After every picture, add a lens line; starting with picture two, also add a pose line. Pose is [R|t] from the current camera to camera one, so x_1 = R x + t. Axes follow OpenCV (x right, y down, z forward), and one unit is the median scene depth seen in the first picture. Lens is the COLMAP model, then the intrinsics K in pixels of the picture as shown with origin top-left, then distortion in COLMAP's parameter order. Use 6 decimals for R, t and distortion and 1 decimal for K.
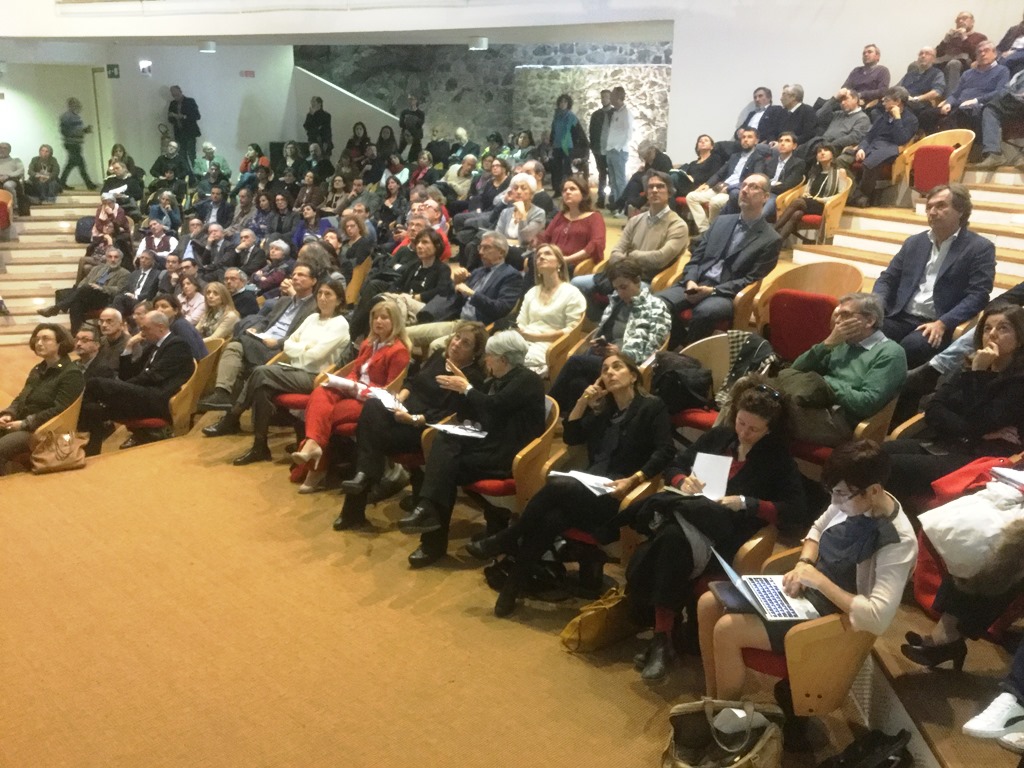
lens RADIAL K [[928.2, 0, 516.7], [0, 928.2, 385.8], [0, 0, 1]] dist [0.106199, -0.213053]
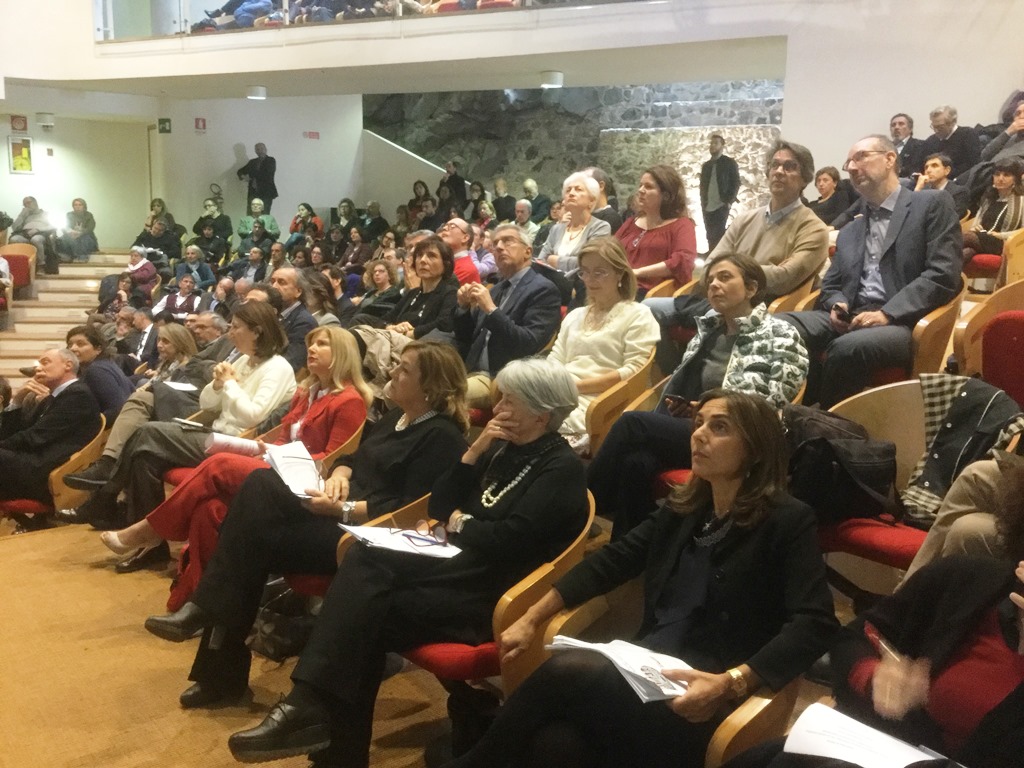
lens RADIAL K [[923.9, 0, 515.6], [0, 923.9, 381.5], [0, 0, 1]] dist [0.129729, -0.256781]
pose [[0.994577, 0.026975, -0.100446, 0.014268], [-0.037904, 0.993369, -0.108543, 0.003675], [0.096852, 0.111762, 0.989004, 0.129855]]
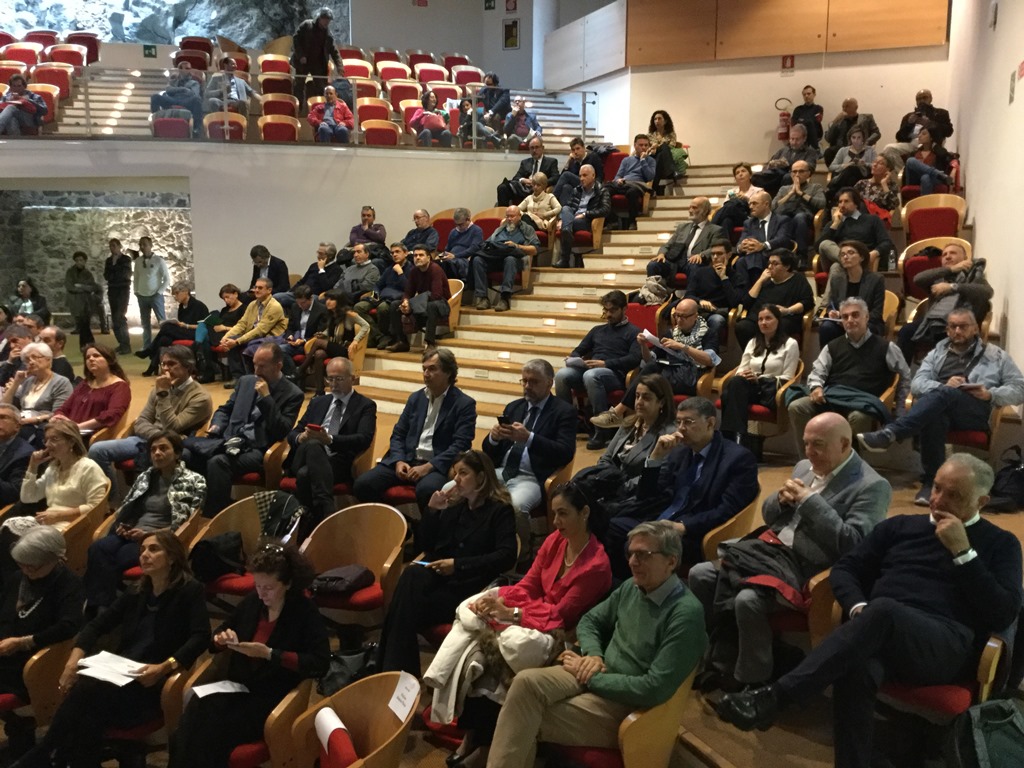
lens RADIAL K [[918.6, 0, 516.0], [0, 918.6, 384.7], [0, 0, 1]] dist [0.109881, -0.205851]
pose [[0.891530, -0.076770, 0.446410, 0.008739], [0.132219, 0.986718, -0.094368, -0.011812], [-0.433236, 0.143155, 0.889839, -0.022241]]
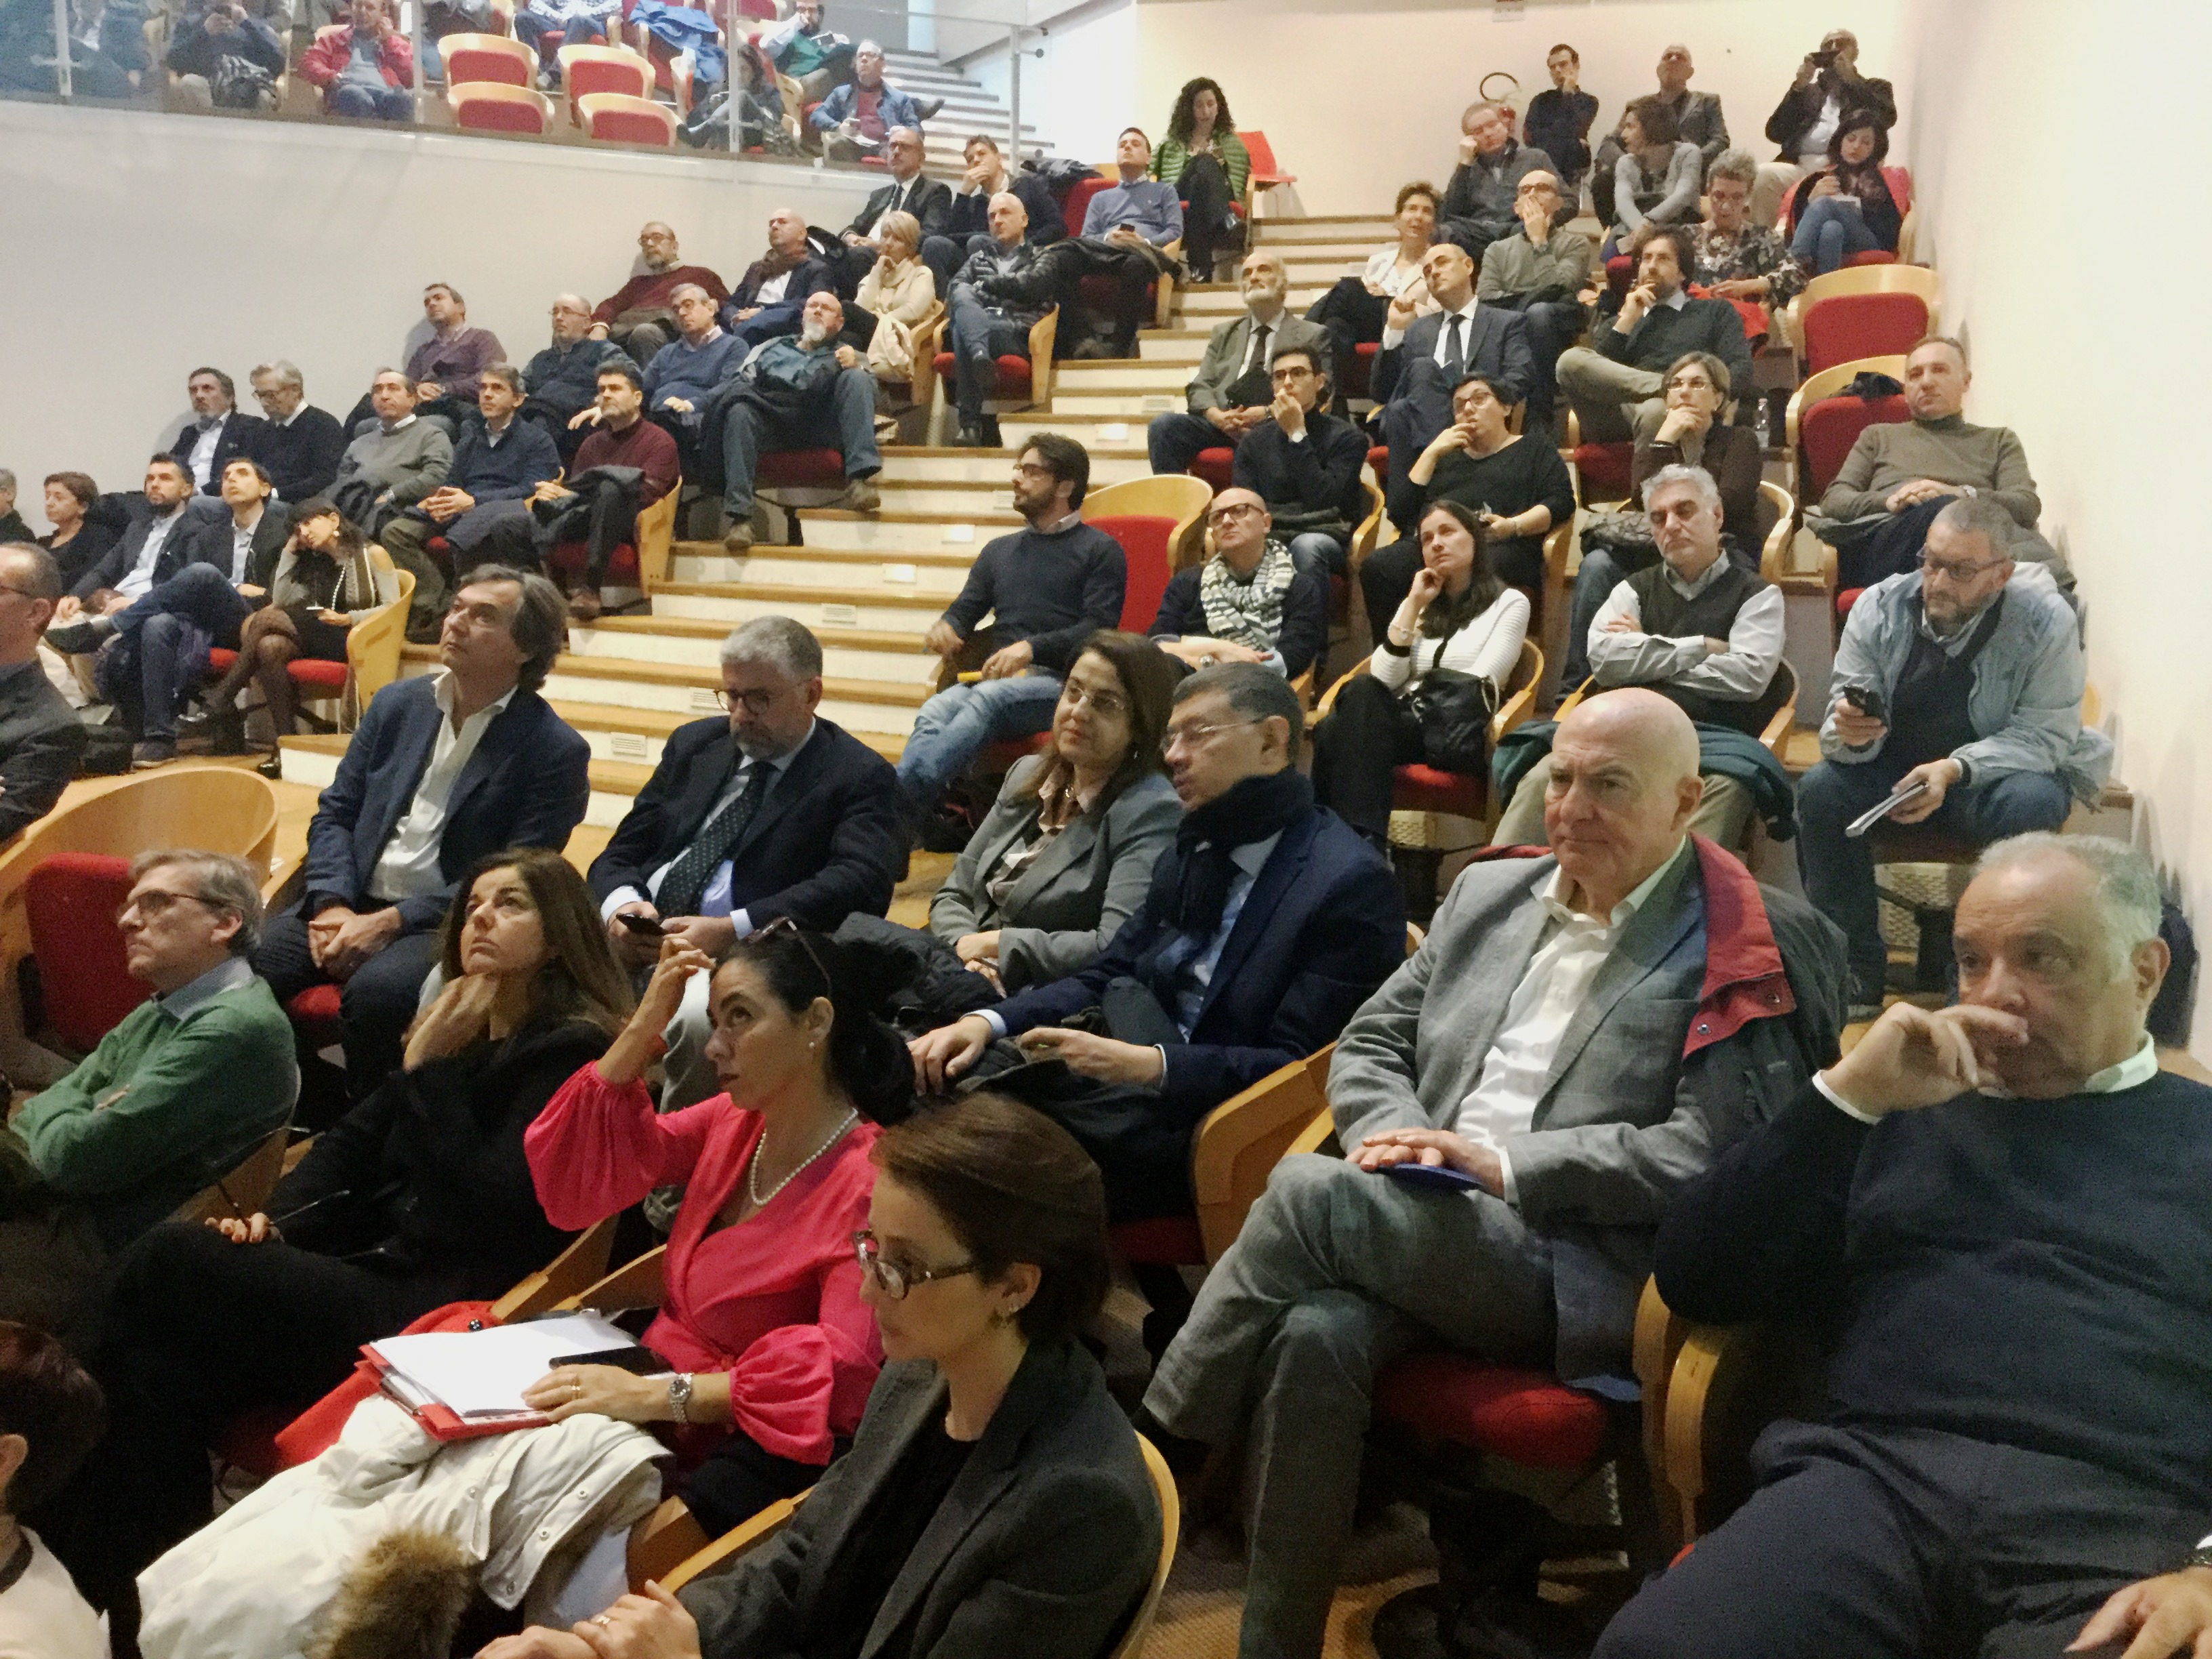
lens RADIAL K [[1994.8, 0, 1119.5], [0, 1994.8, 828.5], [0, 0, 1]] dist [0.101199, -0.181468]
pose [[0.844369, -0.078332, 0.530005, 0.069167], [0.134981, 0.988446, -0.068955, -0.002165], [-0.518480, 0.129764, 0.845187, 0.047188]]
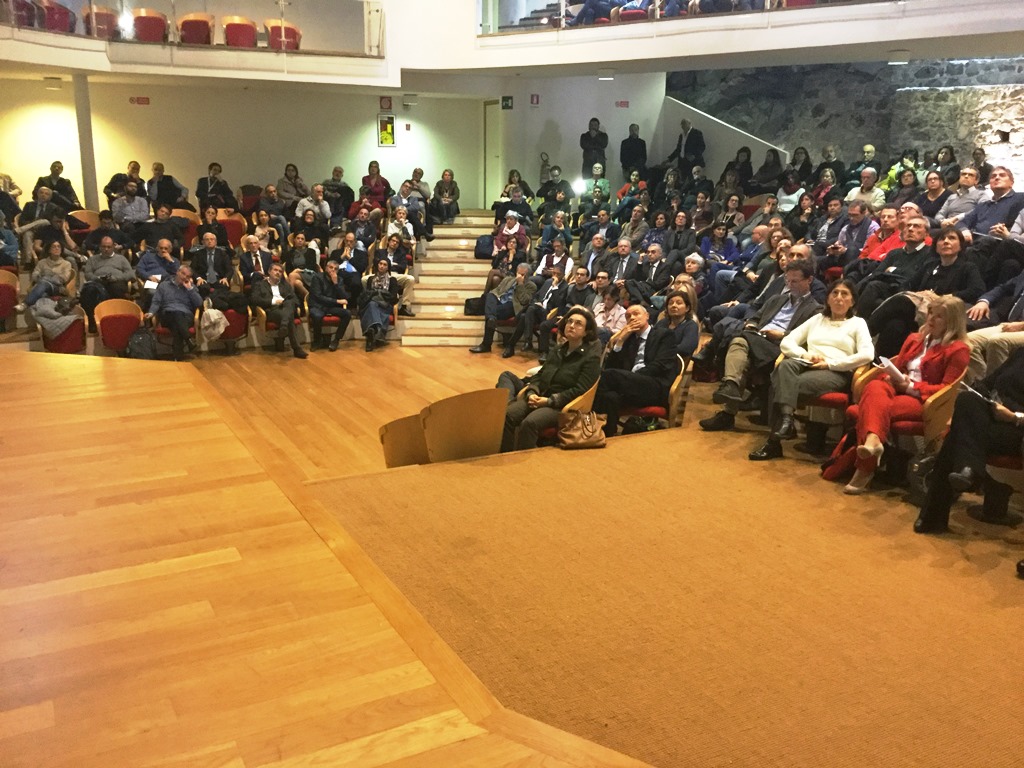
lens RADIAL K [[923.5, 0, 518.3], [0, 923.5, 383.6], [0, 0, 1]] dist [0.101199, -0.181468]
pose [[0.958975, 0.061221, -0.276802, -0.093125], [-0.073904, 0.996629, -0.035610, 0.020388], [0.273689, 0.054606, 0.960267, -0.001592]]
